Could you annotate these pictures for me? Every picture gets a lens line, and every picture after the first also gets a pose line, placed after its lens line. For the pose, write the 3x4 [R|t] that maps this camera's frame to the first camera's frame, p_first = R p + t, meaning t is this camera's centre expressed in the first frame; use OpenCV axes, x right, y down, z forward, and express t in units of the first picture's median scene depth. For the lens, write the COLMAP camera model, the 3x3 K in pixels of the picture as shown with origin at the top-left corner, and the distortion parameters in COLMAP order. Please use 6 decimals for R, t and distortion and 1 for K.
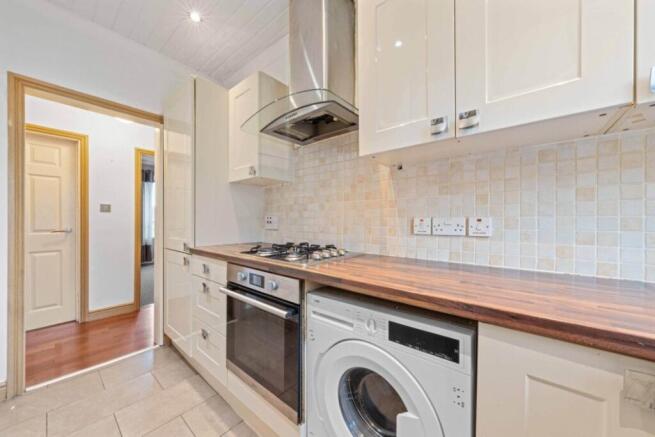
lens RADIAL K [[233.4, 0, 333.4], [0, 233.4, 221.8], [0, 0, 1]] dist [-0.002504, -0.000049]
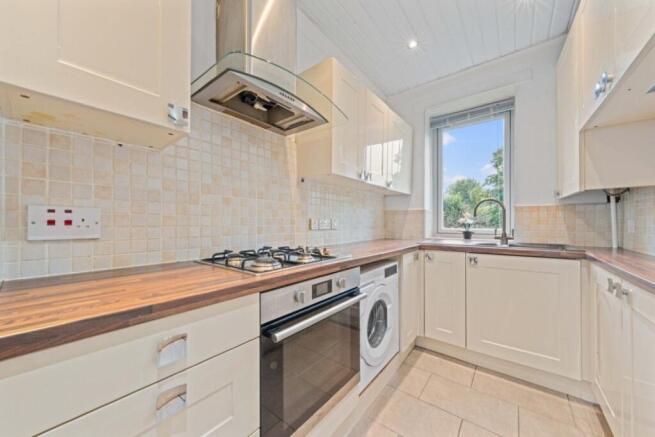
lens RADIAL K [[233.4, 0, 334.3], [0, 233.4, 221.8], [0, 0, 1]] dist [-0.002504, -0.000049]
pose [[-0.016194, -0.000483, 0.999869, -1.012456], [0.000154, 1.000000, 0.000486, 0.001822], [-0.999869, 0.000162, -0.016194, 0.822827]]
